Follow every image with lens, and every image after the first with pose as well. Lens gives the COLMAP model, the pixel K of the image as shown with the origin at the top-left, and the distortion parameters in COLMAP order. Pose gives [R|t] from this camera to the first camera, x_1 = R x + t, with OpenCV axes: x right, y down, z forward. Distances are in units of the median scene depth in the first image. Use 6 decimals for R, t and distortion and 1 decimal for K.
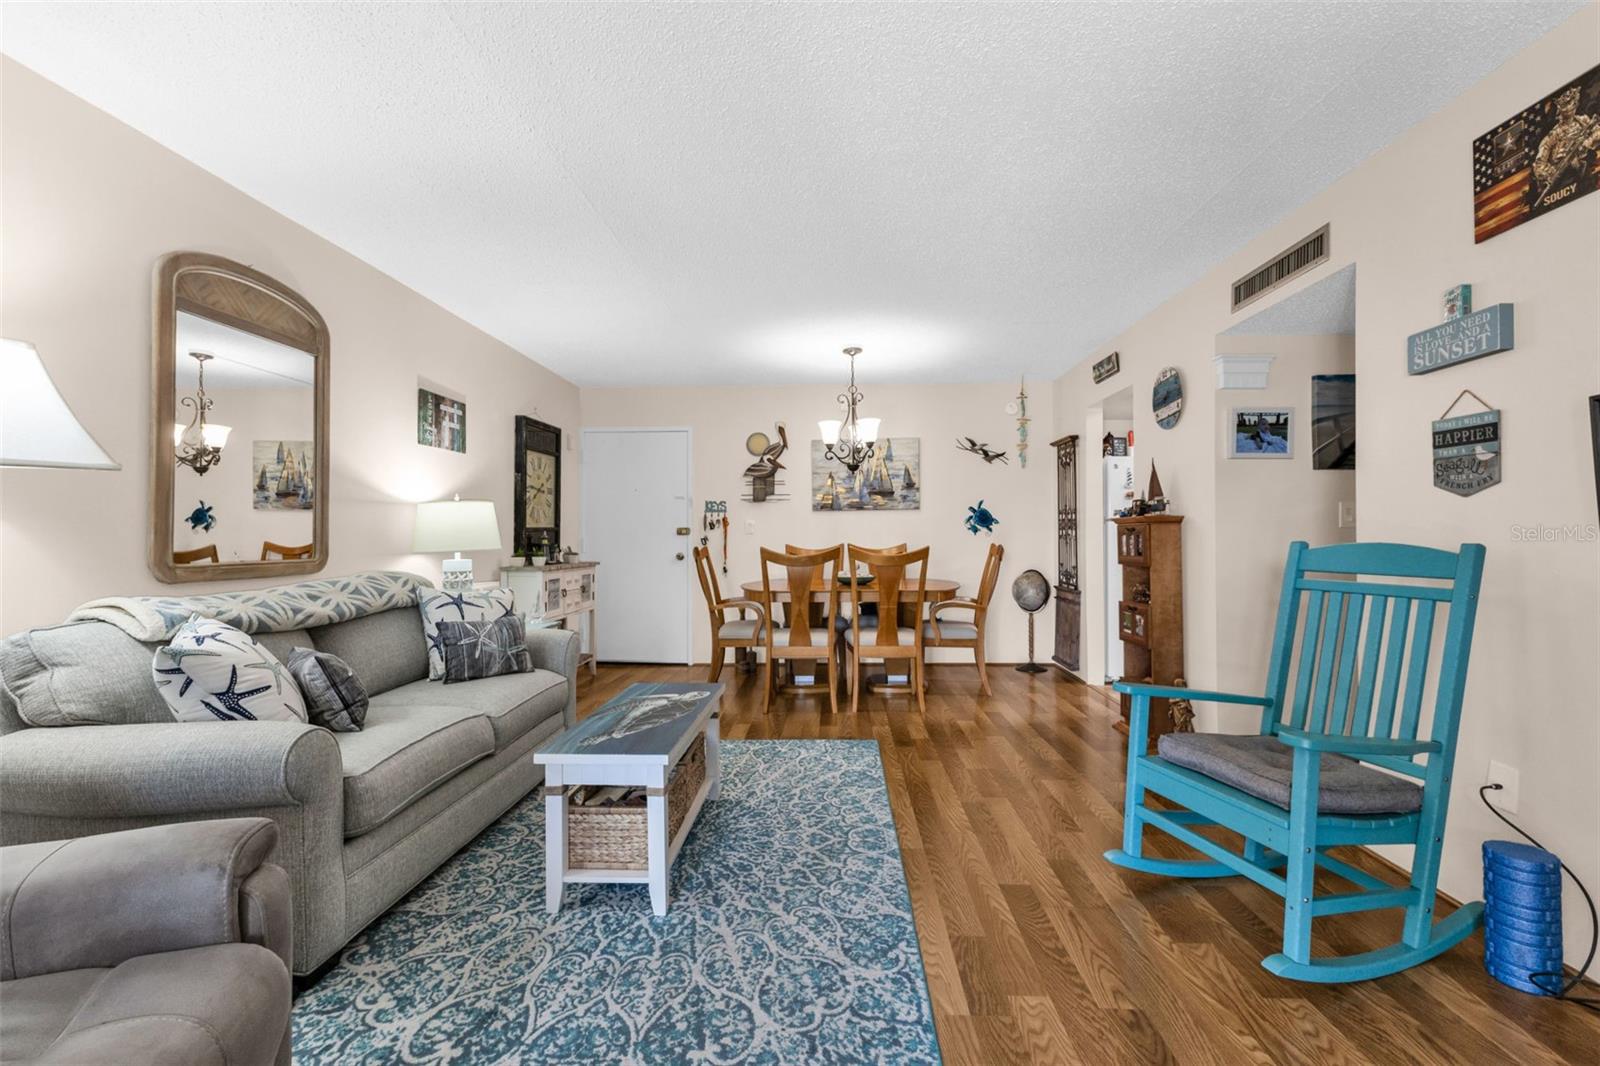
lens RADIAL K [[686.8, 0, 794.7], [0, 686.8, 526.2], [0, 0, 1]] dist [0.007328, -0.000745]
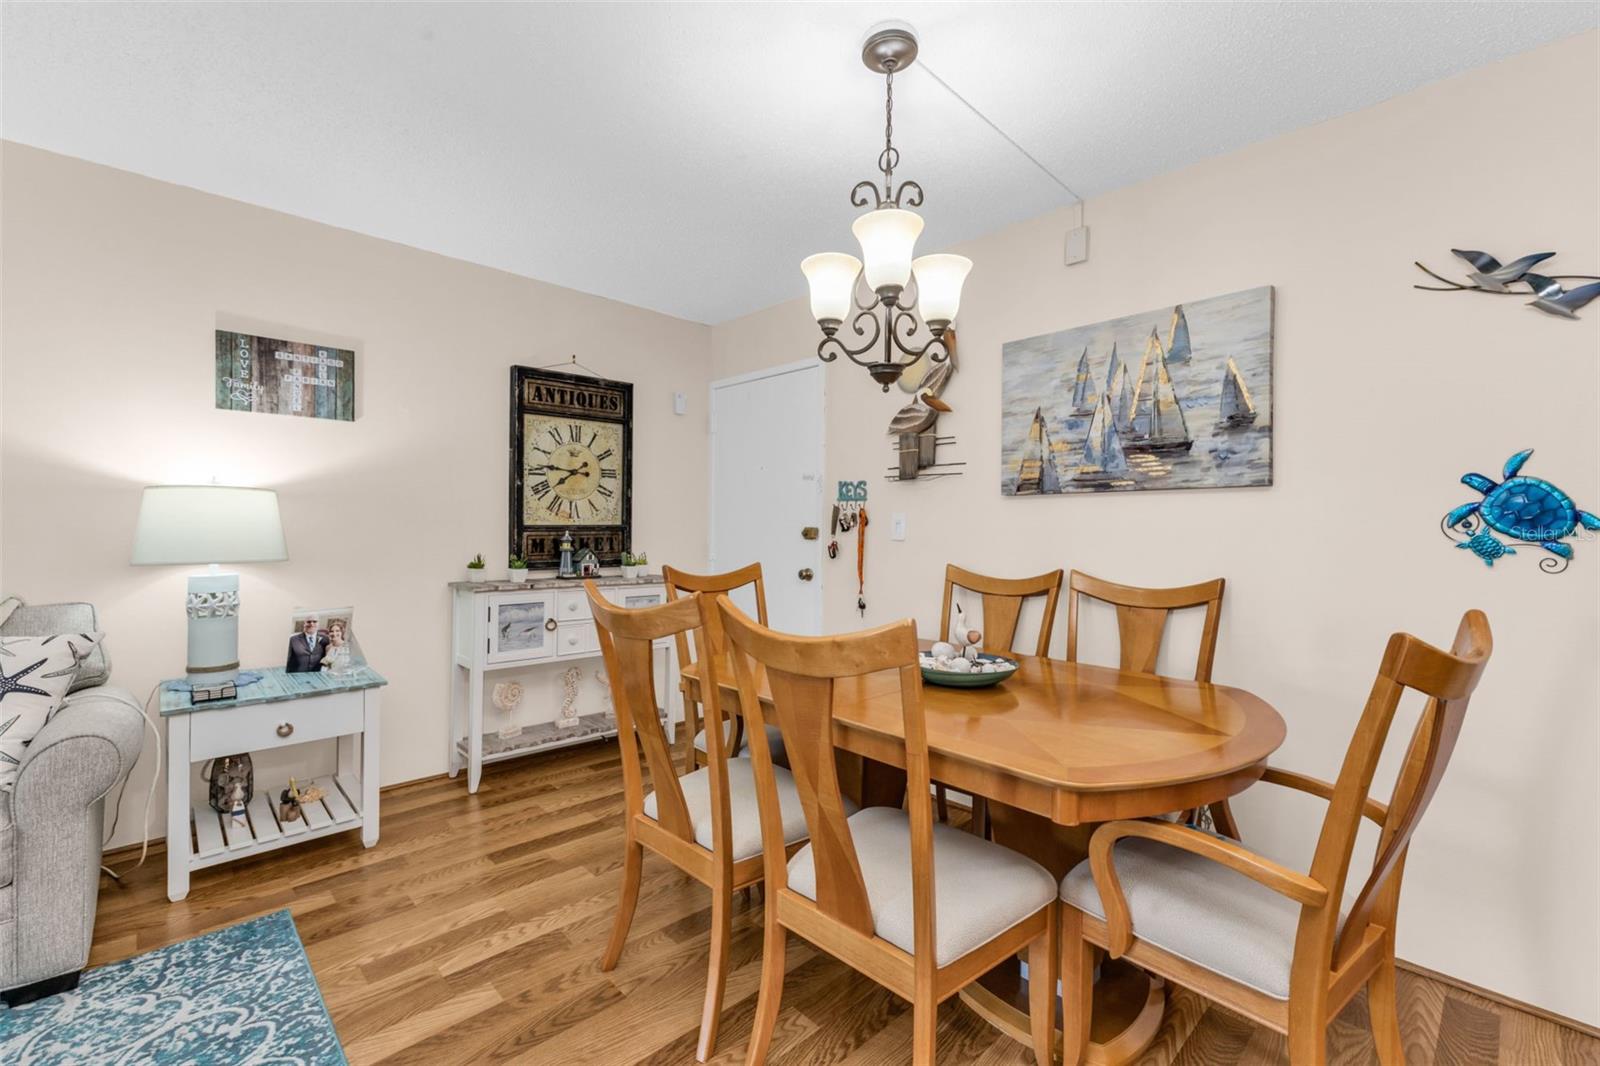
lens RADIAL K [[683.0, 0, 799.3], [0, 683.0, 529.9], [0, 0, 1]] dist [0.014006, -0.005781]
pose [[0.734075, 0.017723, -0.678837, 0.268251], [-0.005949, 0.999789, 0.019670, -0.008191], [0.679042, -0.010401, 0.734026, 0.624442]]
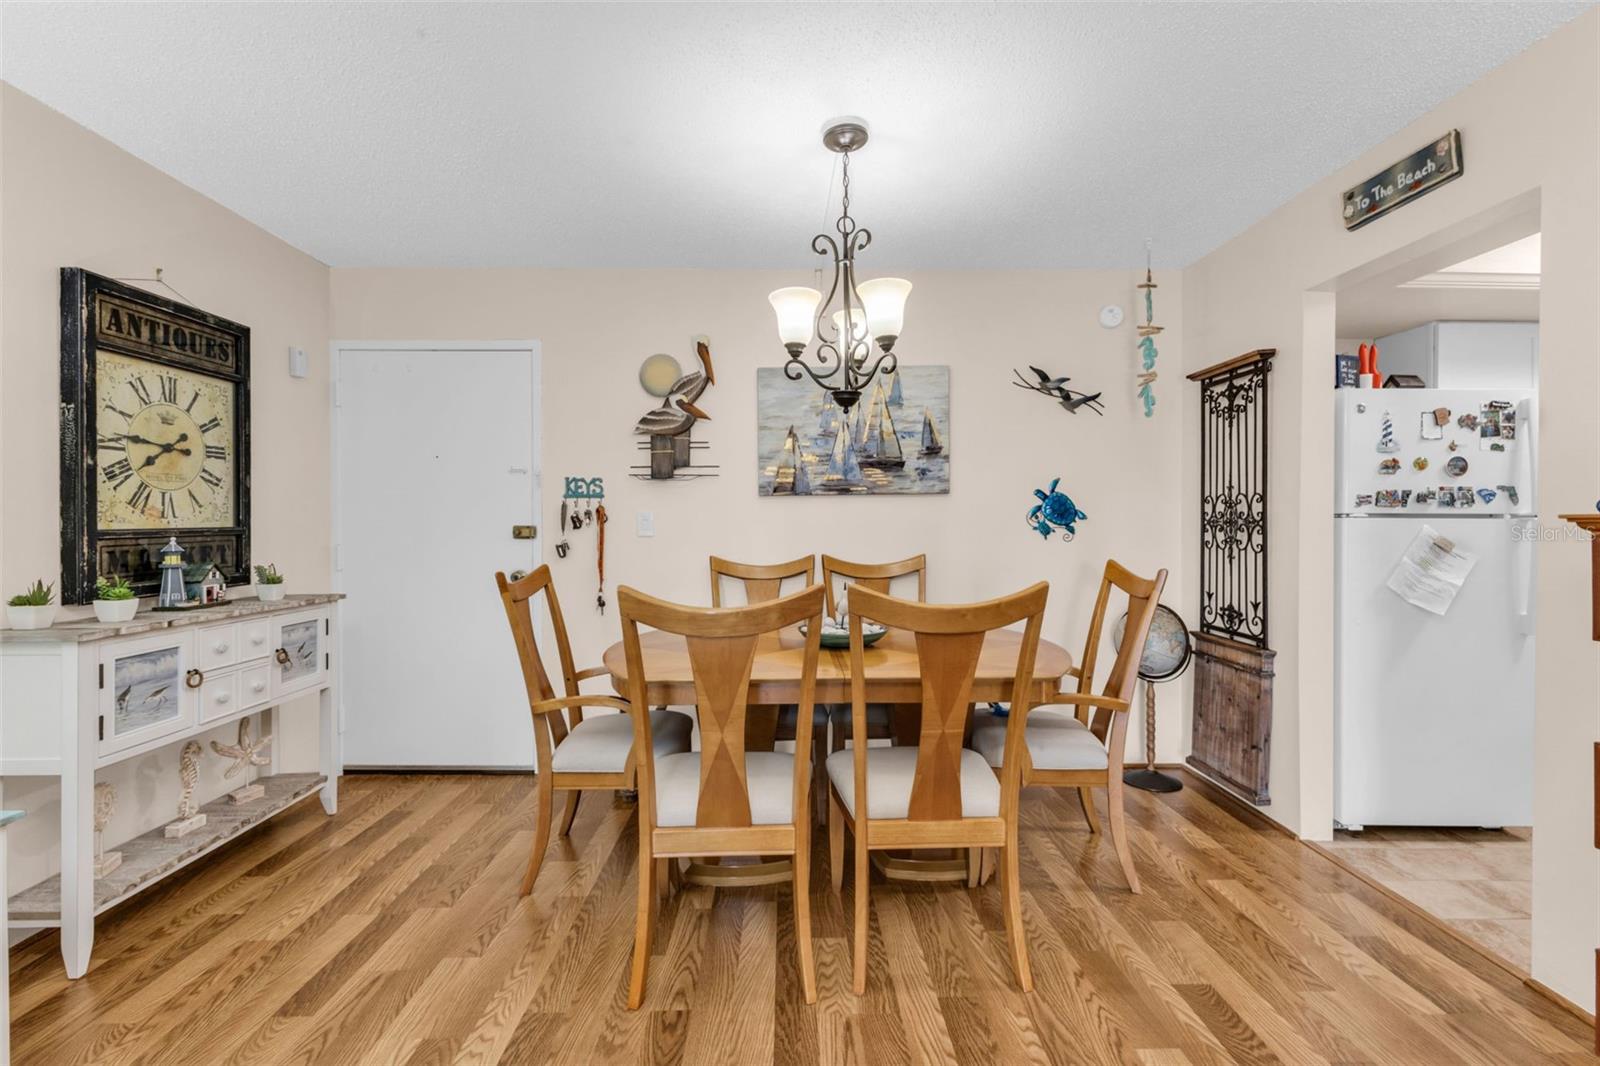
lens RADIAL K [[686.8, 0, 794.7], [0, 686.8, 526.2], [0, 0, 1]] dist [0.007328, -0.000745]
pose [[0.997437, 0.000504, 0.071542, 0.016762], [-0.001752, 0.999847, 0.017389, -0.008246], [-0.071522, -0.017470, 0.997286, 0.490113]]
